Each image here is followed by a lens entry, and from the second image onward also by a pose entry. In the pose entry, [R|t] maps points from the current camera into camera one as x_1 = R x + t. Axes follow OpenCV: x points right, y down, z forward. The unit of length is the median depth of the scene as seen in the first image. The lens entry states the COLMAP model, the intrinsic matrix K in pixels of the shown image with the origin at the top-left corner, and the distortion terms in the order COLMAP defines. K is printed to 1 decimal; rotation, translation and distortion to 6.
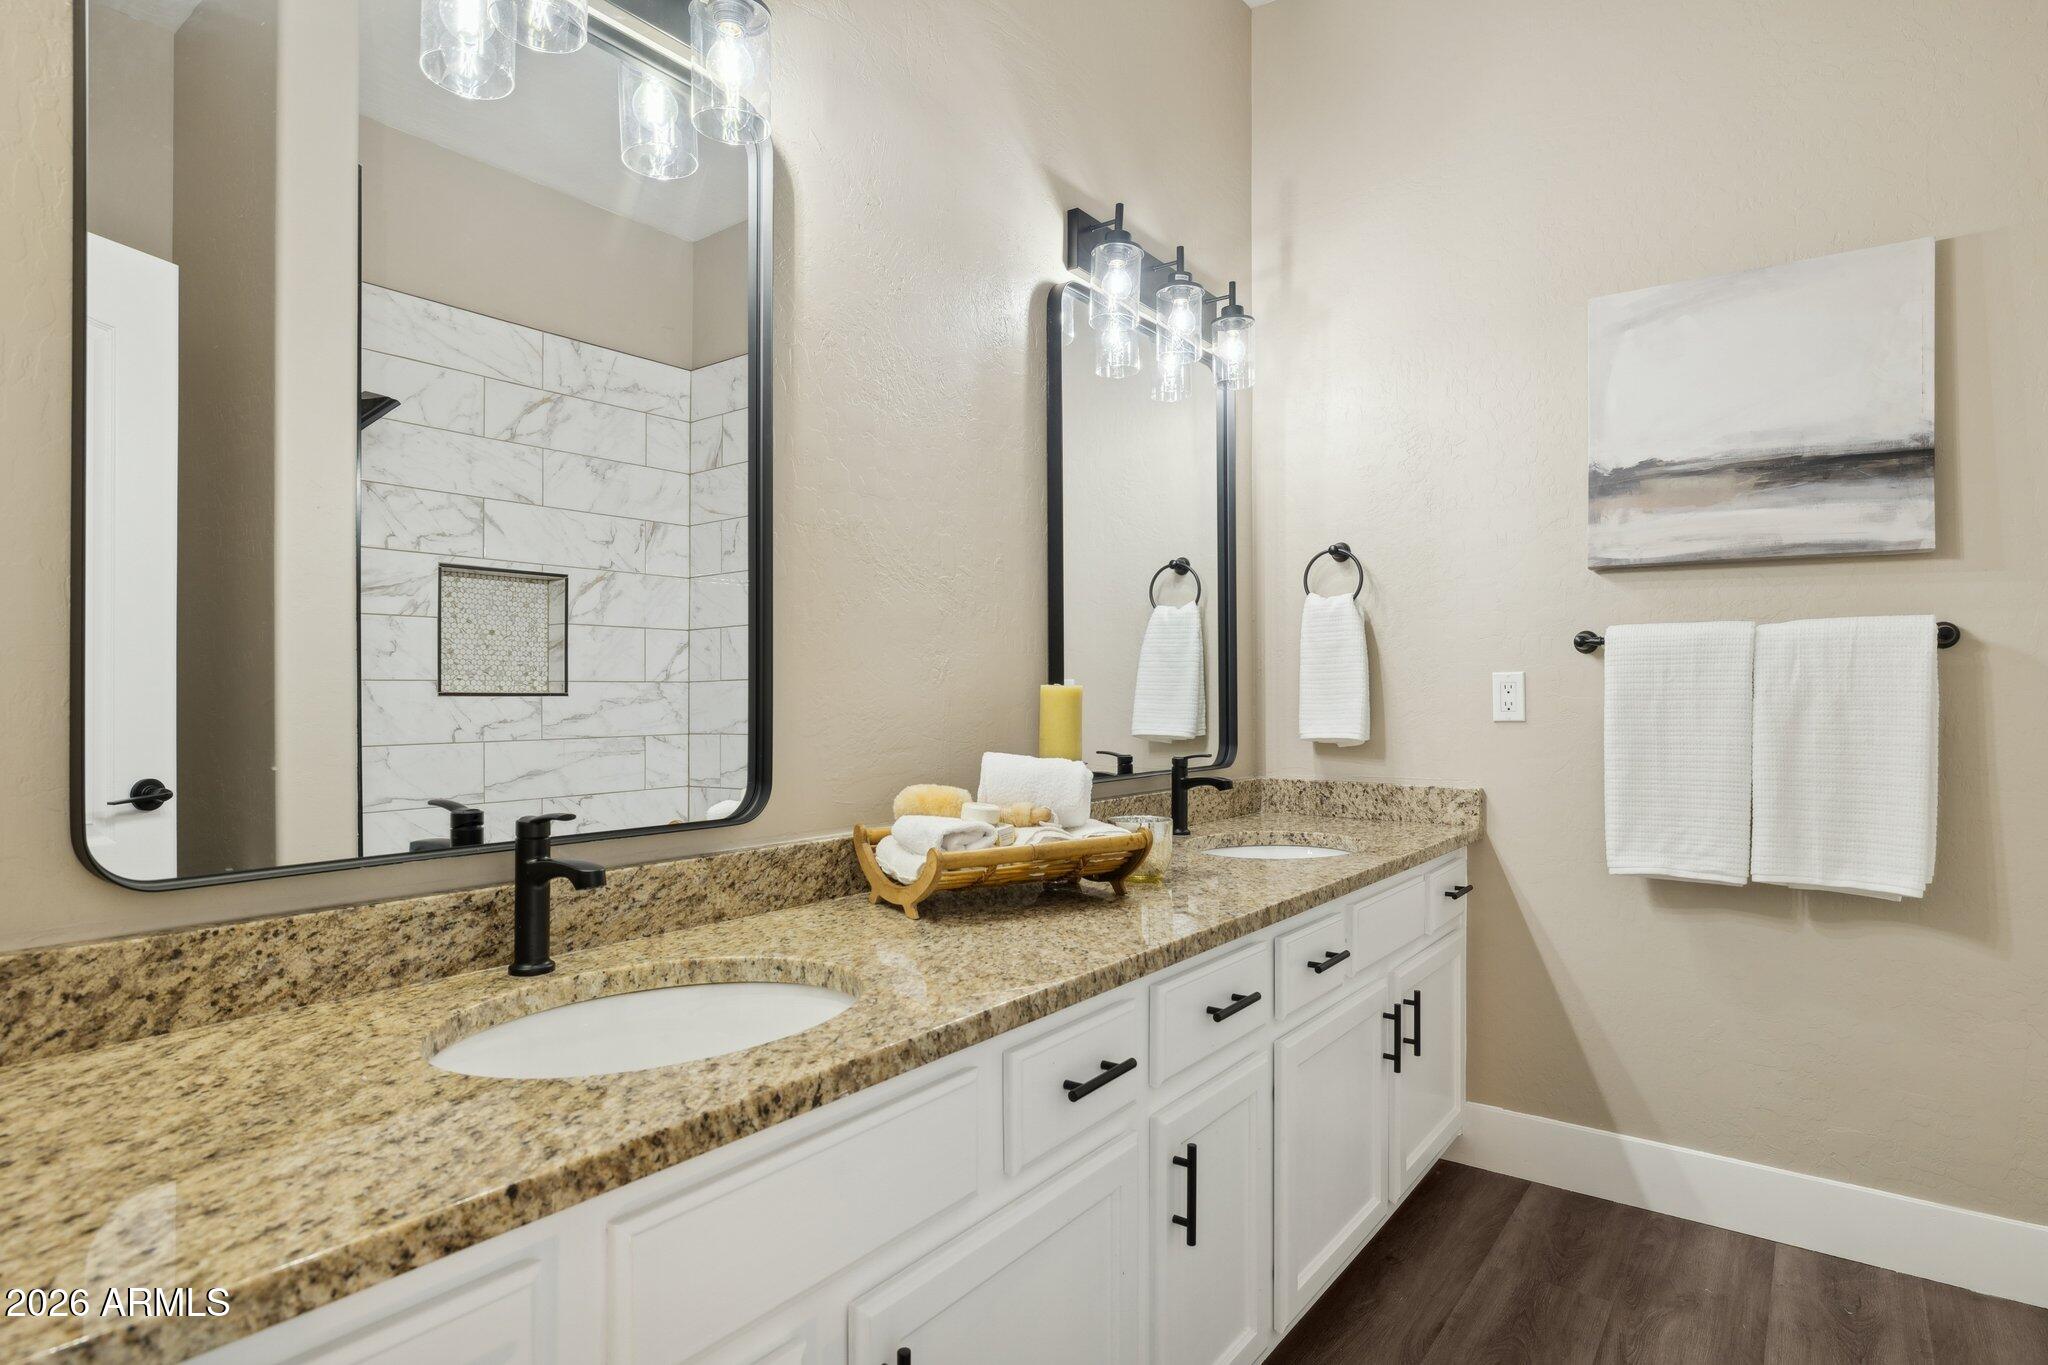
lens RADIAL K [[1092.5, 0, 1023.0], [0, 1092.5, 692.8], [0, 0, 1]] dist [0.001334, -0.002821]
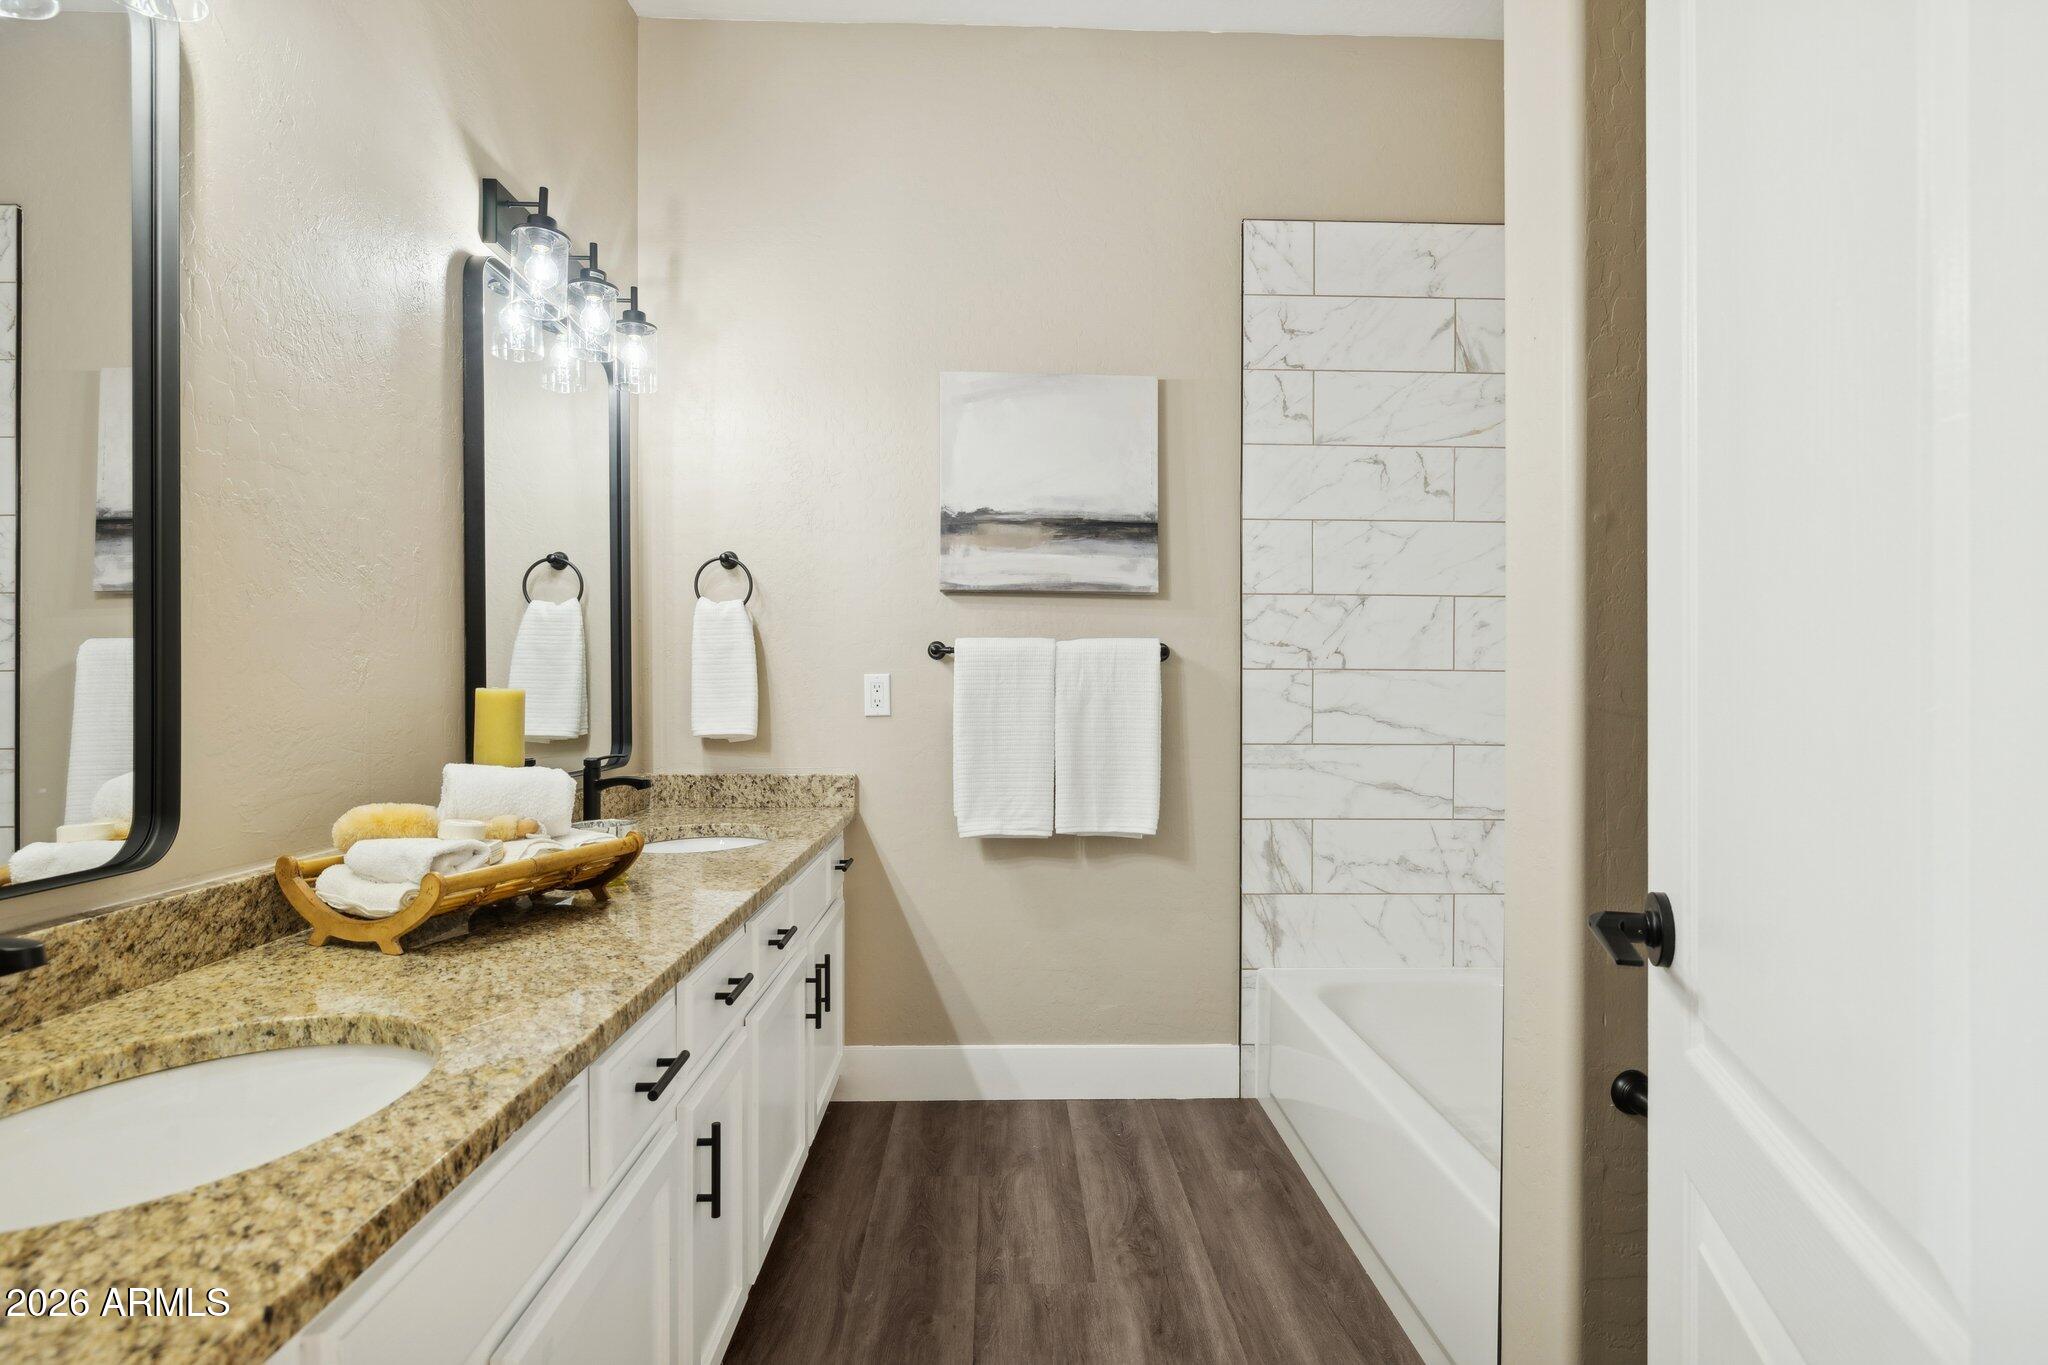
lens RADIAL K [[1070.8, 0, 1025.8], [0, 1070.8, 680.9], [0, 0, 1]] dist [-0.001631, 0.001752]
pose [[0.785558, 0.001929, 0.618785, -0.176939], [-0.001508, 0.999998, -0.001204, -0.012714], [-0.618786, 0.000013, 0.785560, -0.006882]]
